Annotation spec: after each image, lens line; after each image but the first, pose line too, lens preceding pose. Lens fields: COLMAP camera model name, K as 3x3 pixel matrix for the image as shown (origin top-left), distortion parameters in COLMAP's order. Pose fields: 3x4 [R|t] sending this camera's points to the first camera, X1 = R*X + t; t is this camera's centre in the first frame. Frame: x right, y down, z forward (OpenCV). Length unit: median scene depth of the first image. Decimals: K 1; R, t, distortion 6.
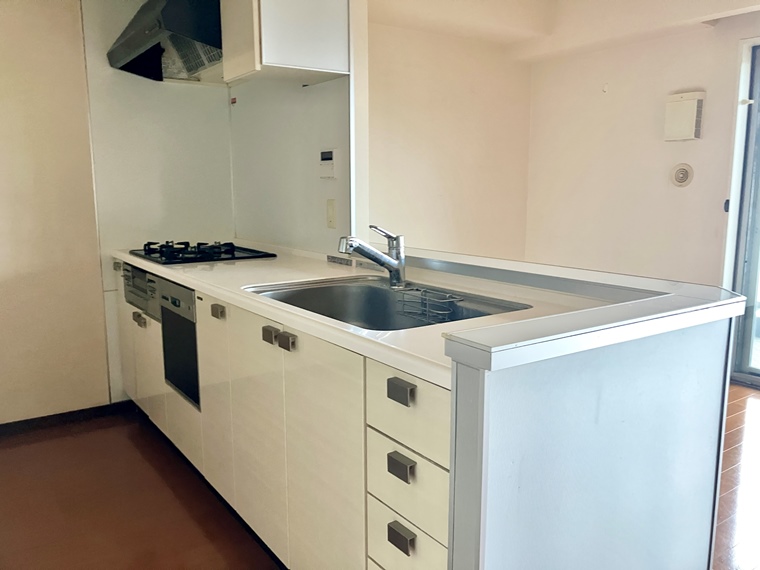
lens RADIAL K [[624.0, 0, 380.2], [0, 624.0, 286.8], [0, 0, 1]] dist [0.004344, -0.010210]
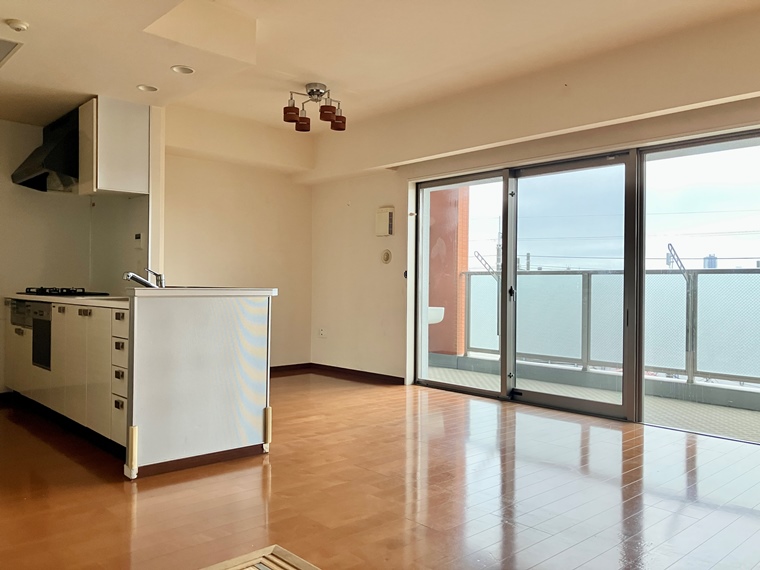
lens RADIAL K [[624.0, 0, 380.3], [0, 624.0, 283.5], [0, 0, 1]] dist [0.004344, -0.010210]
pose [[0.989842, 0.013301, 0.141545, 0.306728], [0.009755, 0.986913, -0.160960, 0.191295], [-0.141833, 0.160706, 0.976758, -0.726248]]
